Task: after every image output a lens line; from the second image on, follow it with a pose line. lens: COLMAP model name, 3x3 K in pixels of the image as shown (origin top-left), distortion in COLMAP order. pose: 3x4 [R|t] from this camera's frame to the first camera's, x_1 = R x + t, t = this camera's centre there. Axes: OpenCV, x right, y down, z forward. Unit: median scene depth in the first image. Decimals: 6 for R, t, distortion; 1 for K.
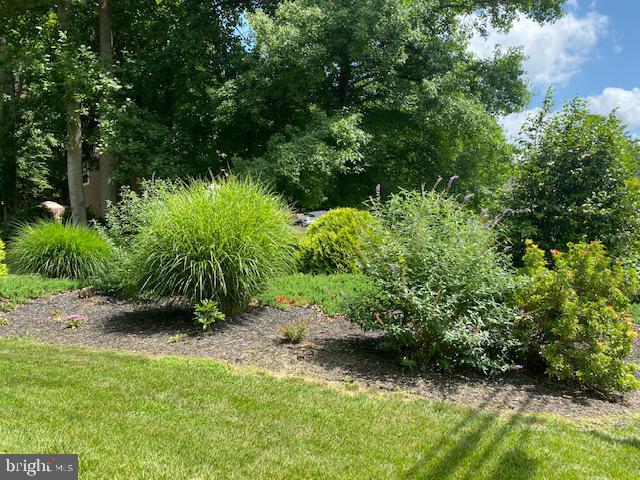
lens RADIAL K [[530.1, 0, 320.3], [0, 530.1, 230.9], [0, 0, 1]] dist [-0.002832, 0.003233]
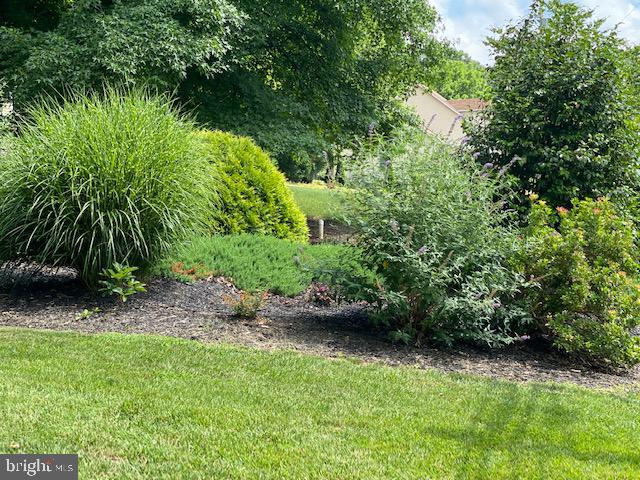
lens RADIAL K [[962.7, 0, 320.0], [0, 962.7, 240.0], [0, 0, 1]] dist [0.185691, -0.020851]
pose [[0.960161, 0.013712, 0.279111, -0.379405], [-0.037046, 0.996226, 0.078499, -0.021181], [-0.276981, -0.085712, 0.957045, -0.411882]]
